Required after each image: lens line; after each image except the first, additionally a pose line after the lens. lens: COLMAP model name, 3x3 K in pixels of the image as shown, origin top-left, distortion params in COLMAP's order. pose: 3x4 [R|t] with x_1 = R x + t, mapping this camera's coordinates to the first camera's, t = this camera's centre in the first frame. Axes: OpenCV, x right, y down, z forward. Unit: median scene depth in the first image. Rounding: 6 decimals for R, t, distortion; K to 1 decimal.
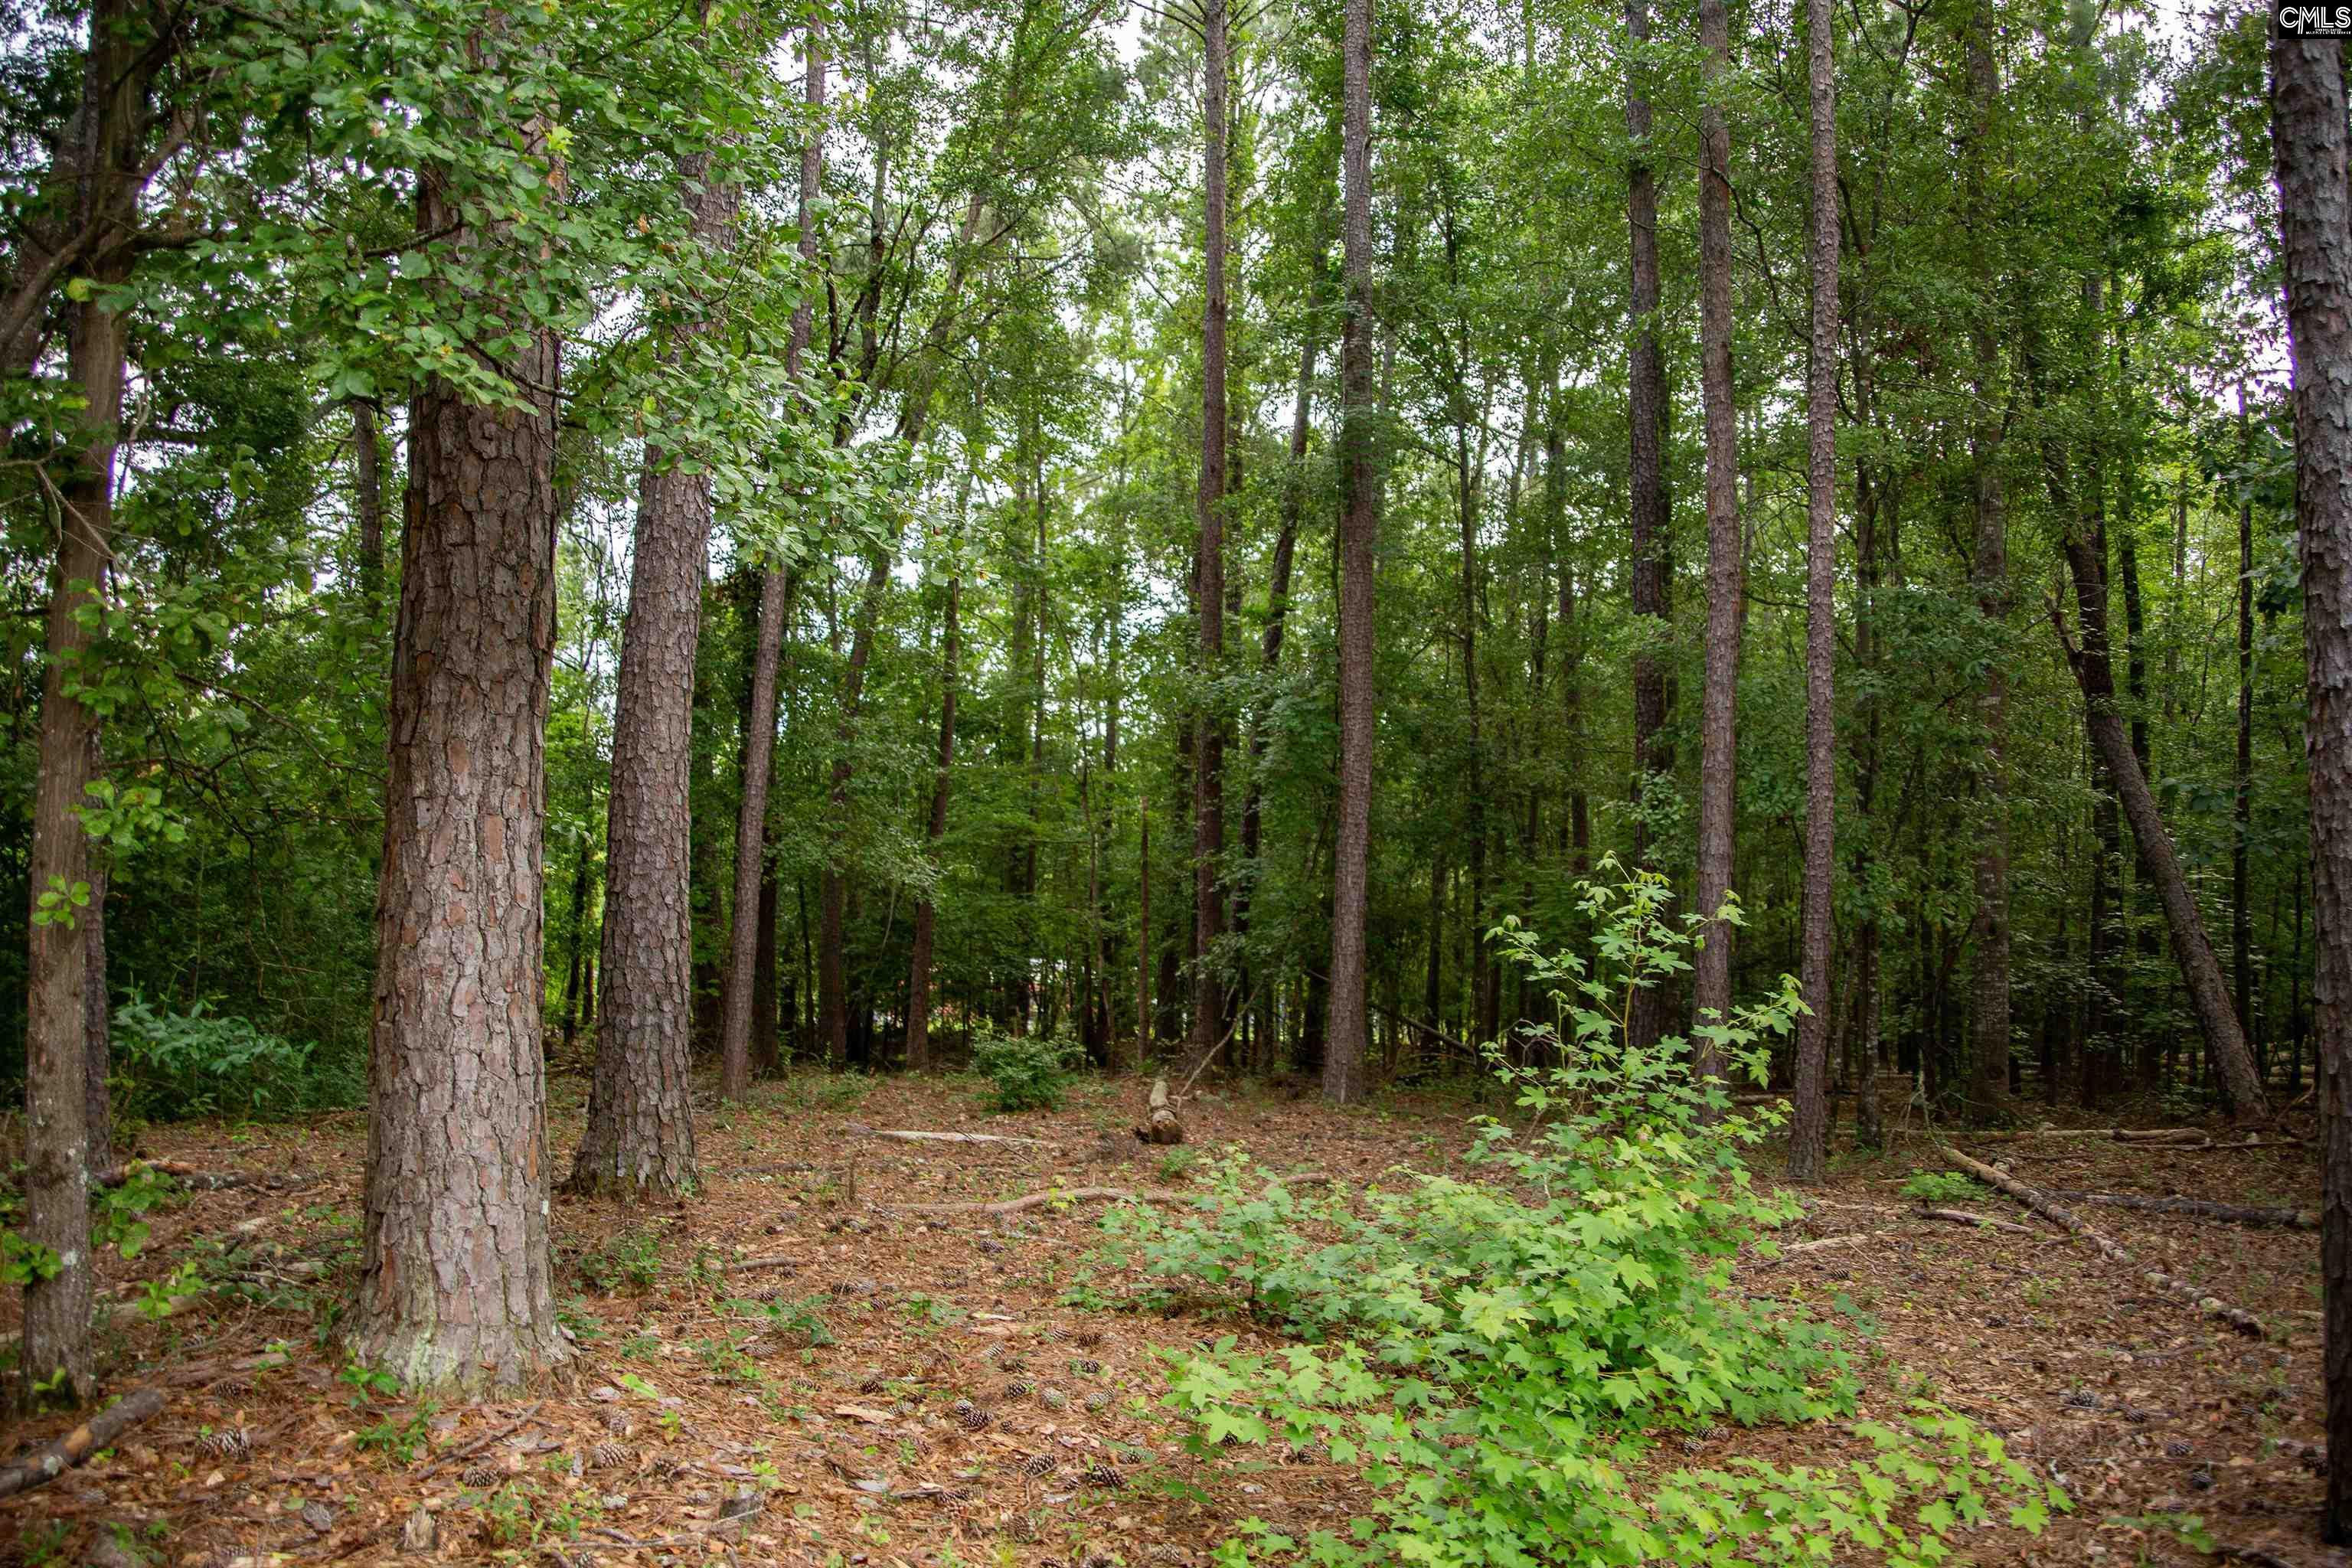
lens RADIAL K [[1988.6, 0, 1176.0], [0, 1988.6, 784.0], [0, 0, 1]] dist [-0.154516, 0.116856]
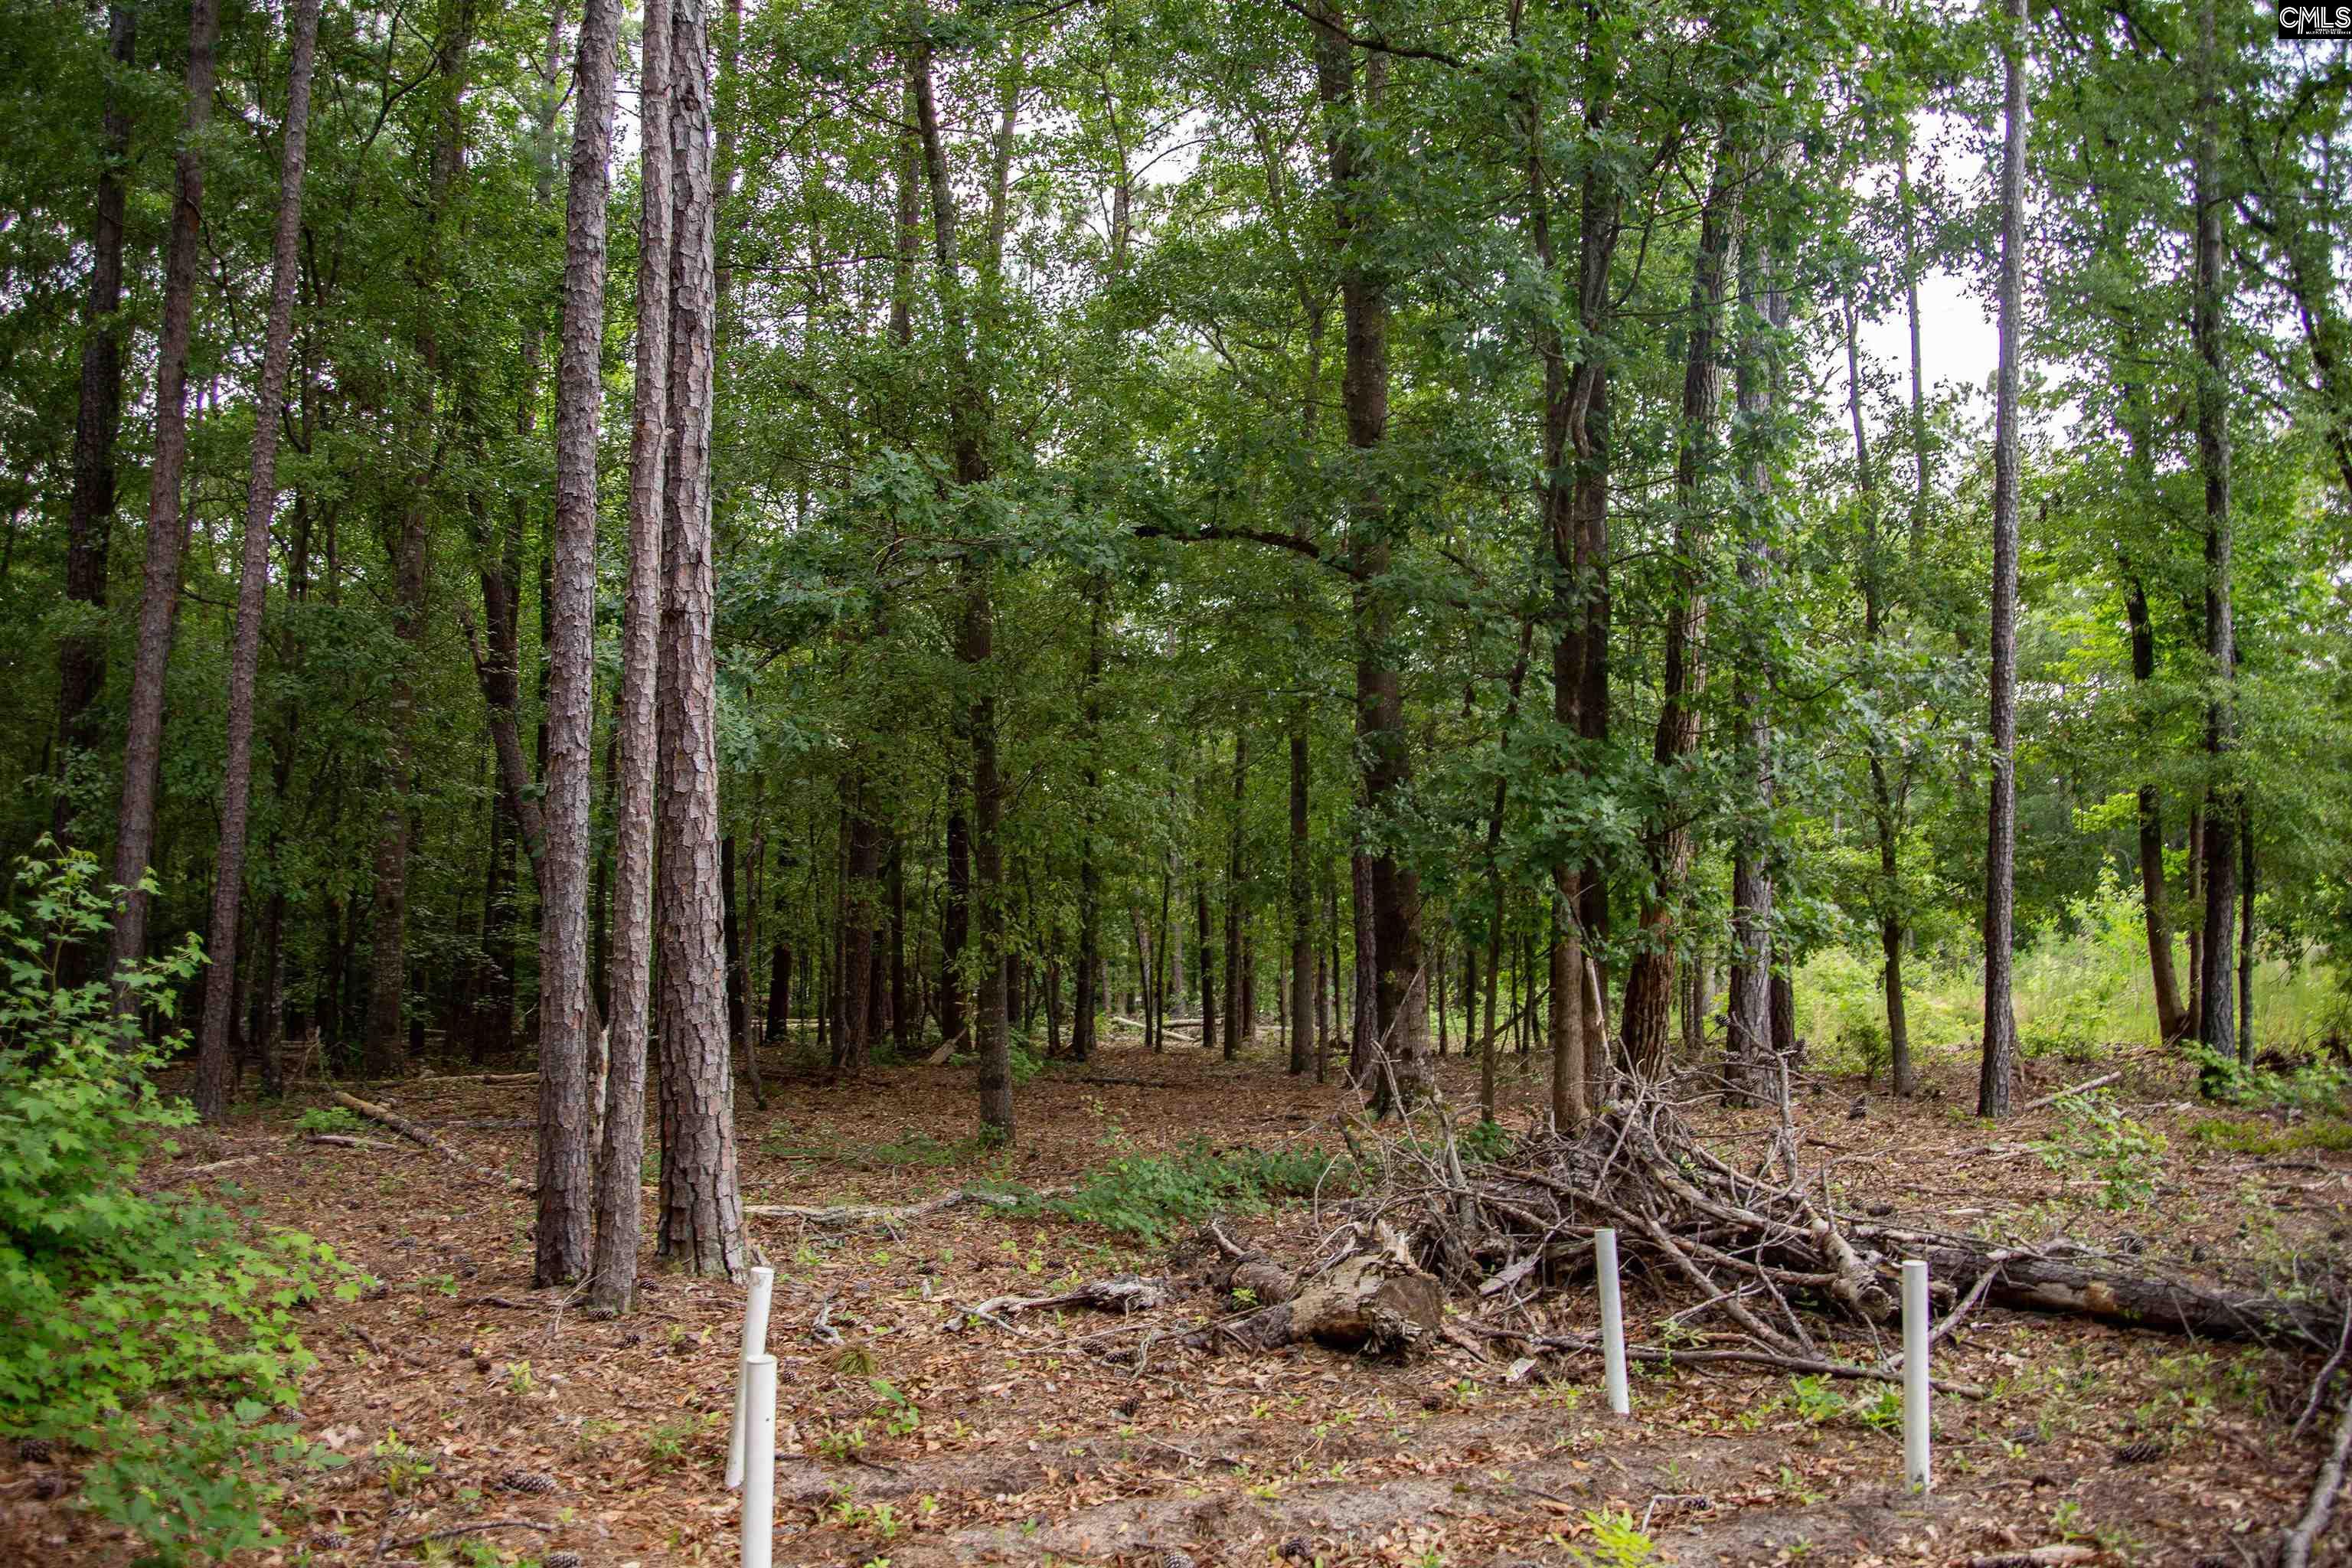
lens RADIAL K [[1988.6, 0, 1176.0], [0, 1988.6, 784.0], [0, 0, 1]] dist [-0.154516, 0.116856]
pose [[0.720490, 0.049068, 0.691727, -0.096847], [-0.057530, 0.998284, -0.010891, -0.023153], [-0.691074, -0.031948, 0.722077, -0.340761]]
